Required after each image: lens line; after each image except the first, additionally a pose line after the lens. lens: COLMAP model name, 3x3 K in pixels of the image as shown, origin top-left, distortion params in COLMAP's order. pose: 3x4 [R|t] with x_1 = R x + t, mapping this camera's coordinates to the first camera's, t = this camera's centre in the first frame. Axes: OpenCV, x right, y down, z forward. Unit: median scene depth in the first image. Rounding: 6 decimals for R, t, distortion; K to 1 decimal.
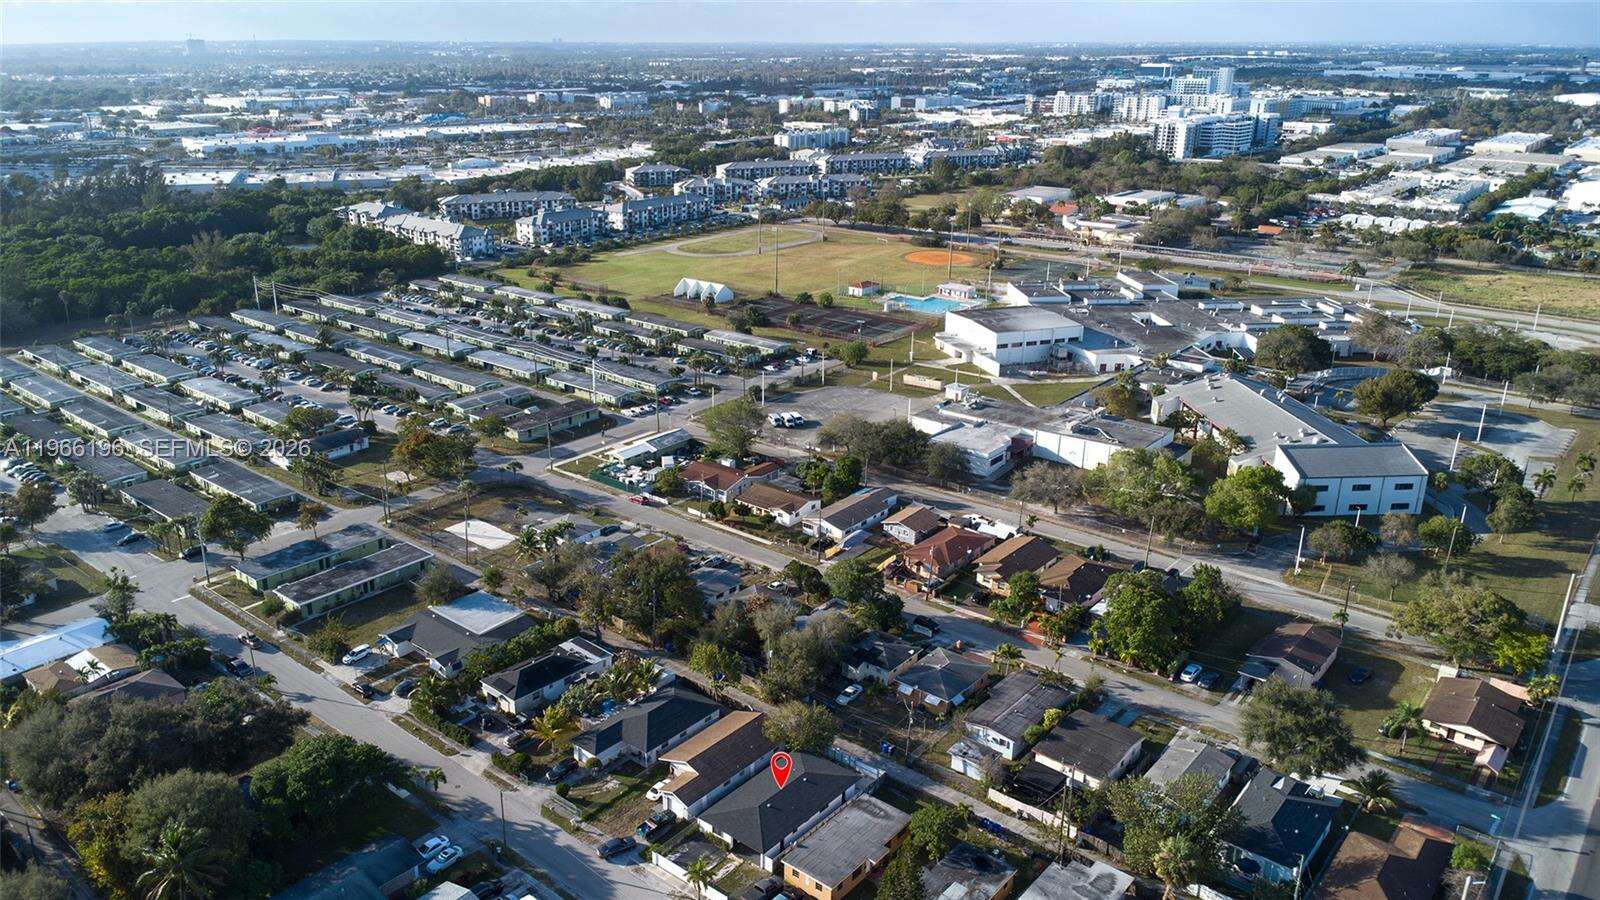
lens RADIAL K [[1113.9, 0, 800.0], [0, 1113.9, 450.0], [0, 0, 1]] dist [0.002608, 0.001233]
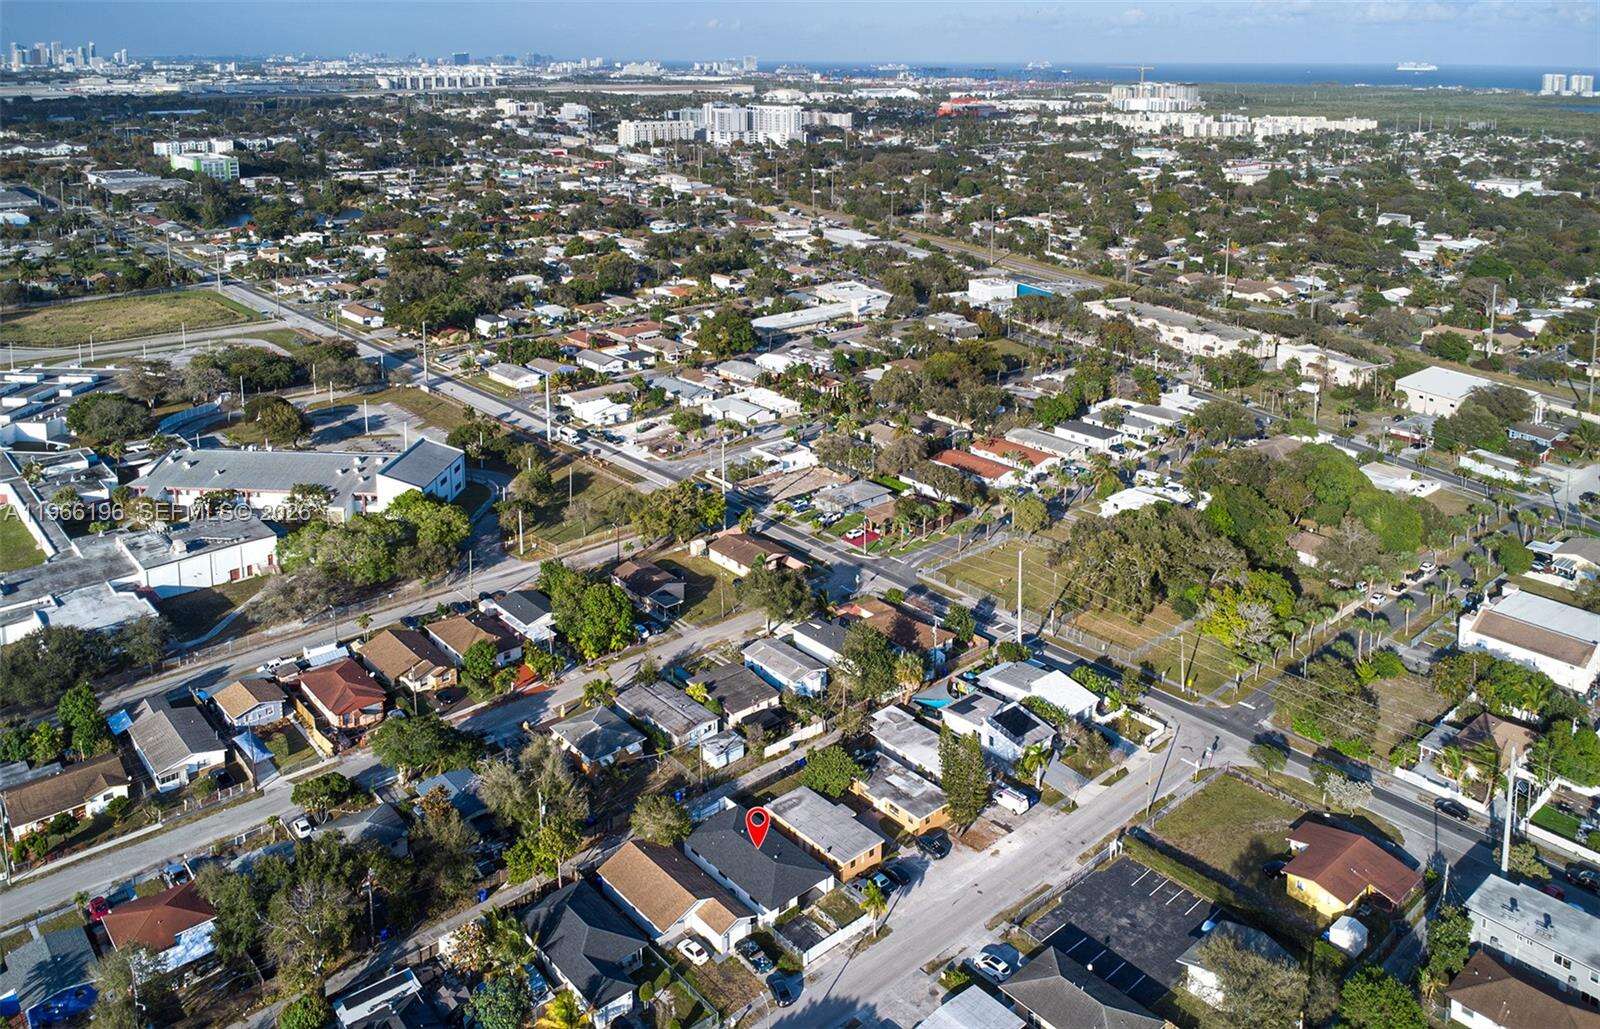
lens RADIAL K [[1165.8, 0, 800.0], [0, 1165.8, 514.5], [0, 0, 1]] dist [0.000076, 0.000231]
pose [[0.168250, -0.360975, 0.917273, -0.629194], [0.337836, 0.895298, 0.290360, -0.187470], [-0.926045, 0.261034, 0.272584, 0.430688]]
